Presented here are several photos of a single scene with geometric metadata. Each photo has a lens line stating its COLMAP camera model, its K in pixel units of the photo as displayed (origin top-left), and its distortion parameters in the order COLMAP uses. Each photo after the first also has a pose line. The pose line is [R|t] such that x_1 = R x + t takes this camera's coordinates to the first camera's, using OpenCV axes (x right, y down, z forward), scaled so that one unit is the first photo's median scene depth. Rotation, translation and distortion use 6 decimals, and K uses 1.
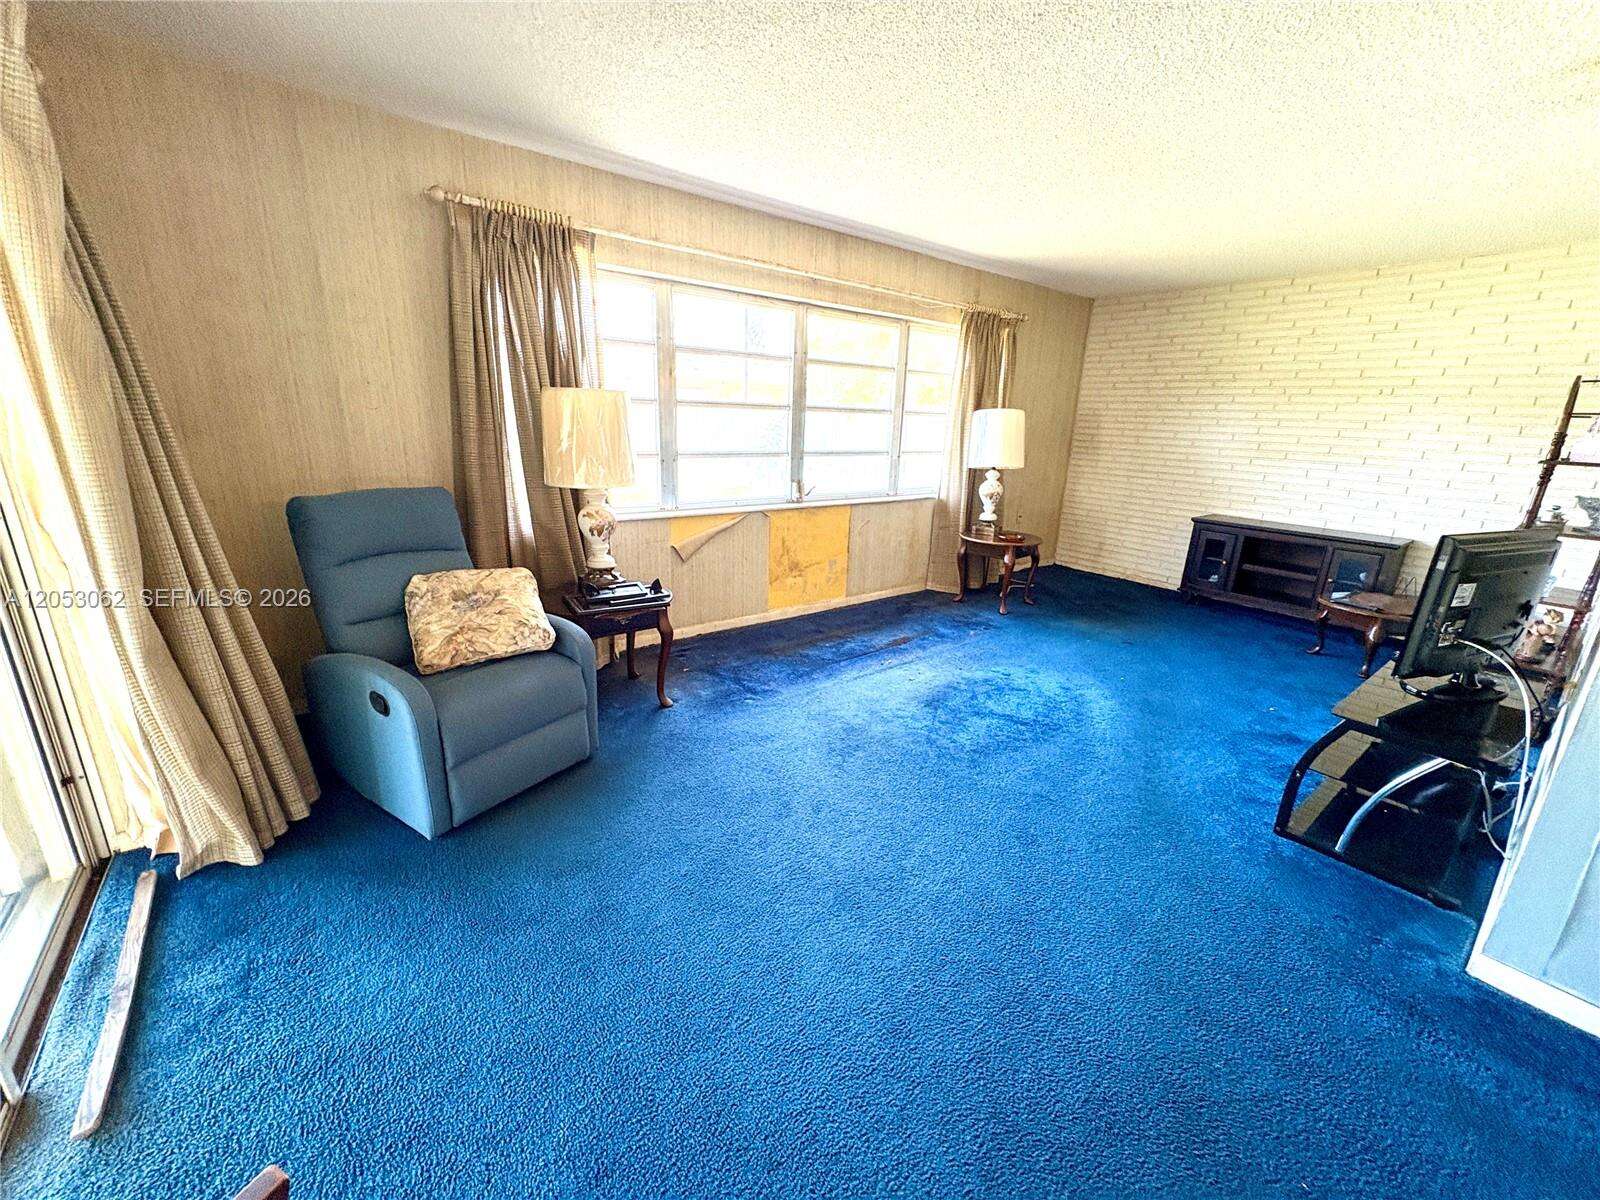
lens RADIAL K [[635.7, 0, 800.4], [0, 635.7, 602.0], [0, 0, 1]] dist [-0.003970, 0.000567]
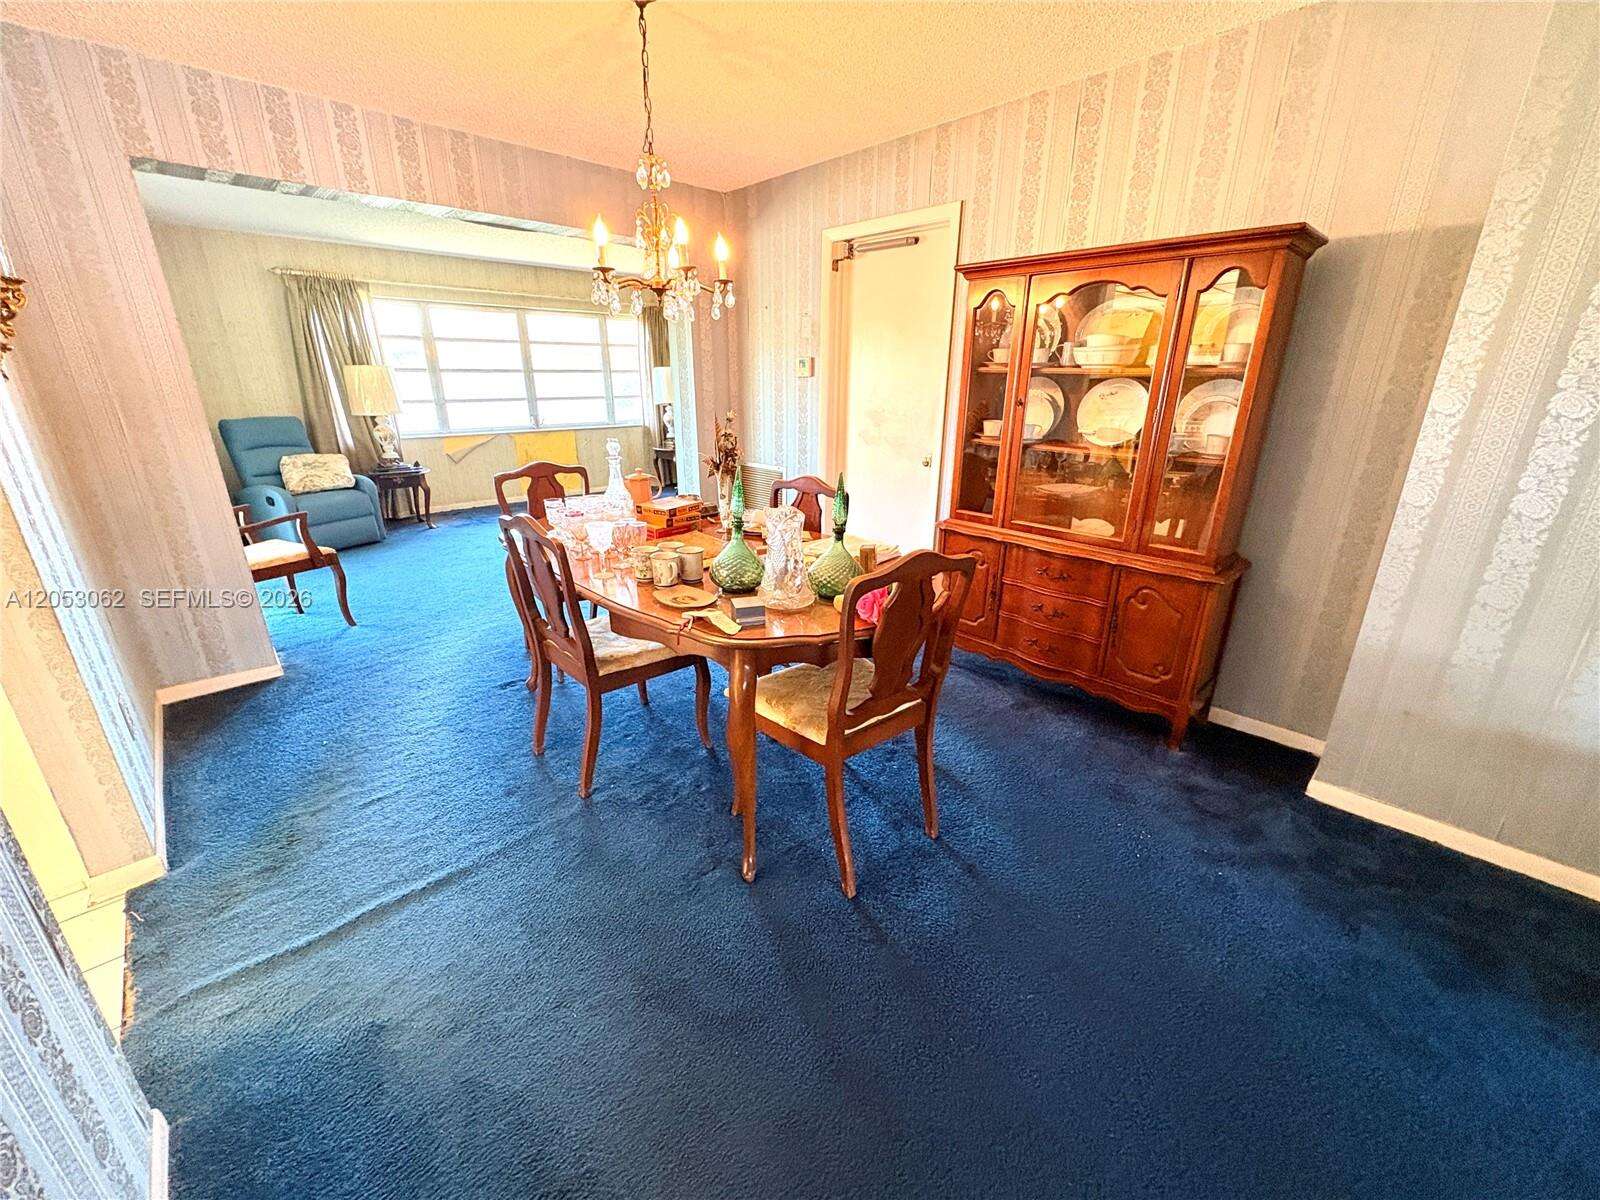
lens RADIAL K [[635.7, 0, 800.0], [0, 635.7, 602.6], [0, 0, 1]] dist [-0.003970, 0.000567]
pose [[0.994142, -0.066248, 0.085393, 0.725322], [0.061477, 0.996460, 0.057345, 0.345674], [-0.088890, -0.051760, 0.994696, -1.045624]]
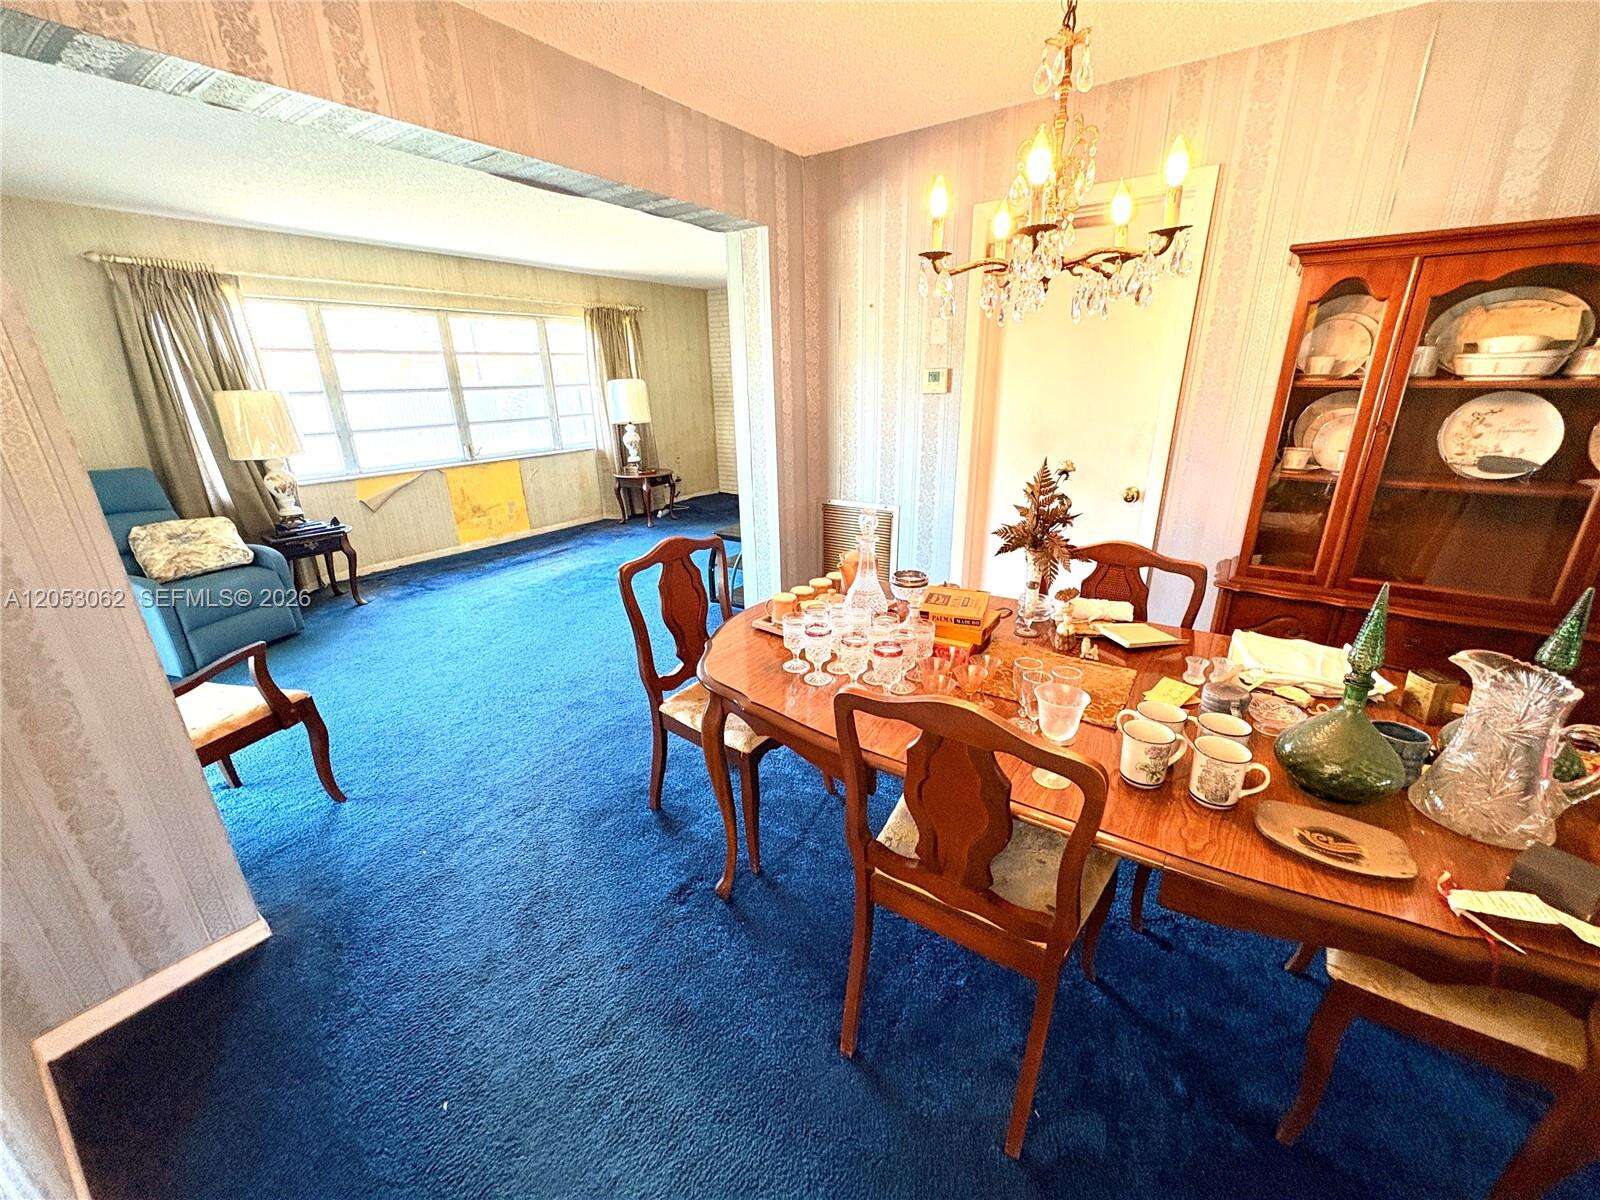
lens RADIAL K [[635.7, 0, 800.5], [0, 635.7, 601.9], [0, 0, 1]] dist [-0.003970, 0.000567]
pose [[0.950455, -0.156176, 0.268785, 0.353162], [0.141451, 0.987218, 0.073430, 0.191663], [-0.276817, -0.031772, 0.960397, -0.675607]]
